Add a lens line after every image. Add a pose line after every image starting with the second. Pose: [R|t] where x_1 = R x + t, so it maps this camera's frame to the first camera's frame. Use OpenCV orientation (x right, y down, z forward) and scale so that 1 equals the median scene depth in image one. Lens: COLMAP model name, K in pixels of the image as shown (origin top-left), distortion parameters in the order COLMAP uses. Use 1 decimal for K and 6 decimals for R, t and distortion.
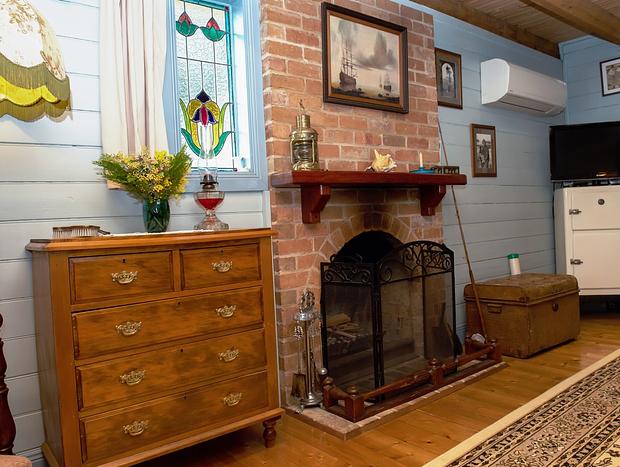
lens RADIAL K [[486.9, 0, 310.0], [0, 486.9, 233.2], [0, 0, 1]] dist [-0.048995, -0.010682]
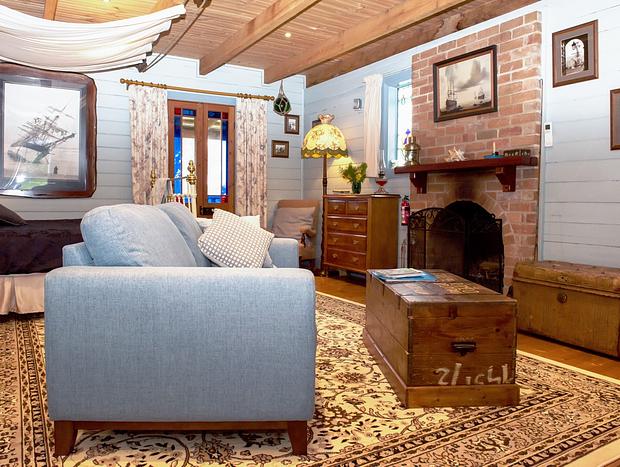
lens RADIAL K [[486.9, 0, 308.3], [0, 486.9, 230.5], [0, 0, 1]] dist [-0.048995, -0.010682]
pose [[-0.130240, 0.105831, -0.985818, 1.640914], [-0.032218, 0.993310, 0.110892, -0.062757], [0.990959, 0.046203, -0.125960, 0.721355]]
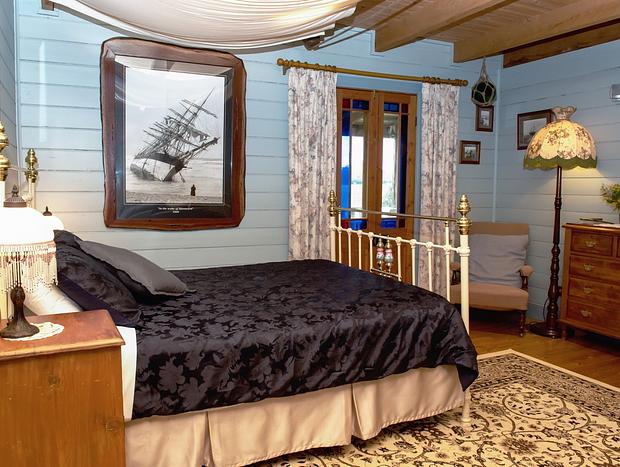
lens RADIAL K [[515.0, 0, 310.3], [0, 515.0, 232.6], [0, 0, 1]] dist [-0.051342, -0.003752]
pose [[-0.228836, 0.133495, -0.964268, 1.229895], [-0.024759, 0.989434, 0.142855, -0.149862], [0.973150, 0.056565, -0.223113, 0.160710]]
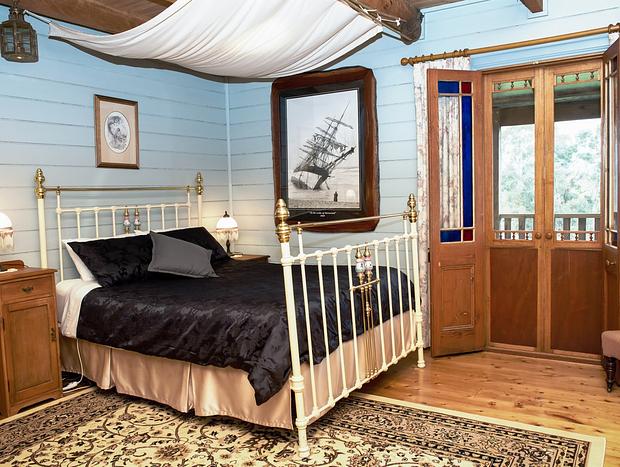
lens RADIAL K [[536.6, 0, 308.0], [0, 536.6, 231.8], [0, 0, 1]] dist [-0.040750, 0.000698]
pose [[-0.942469, 0.098812, -0.319357, 0.563139], [0.066243, 0.991575, 0.111312, -0.137537], [0.327665, 0.083753, -0.941074, 1.030786]]
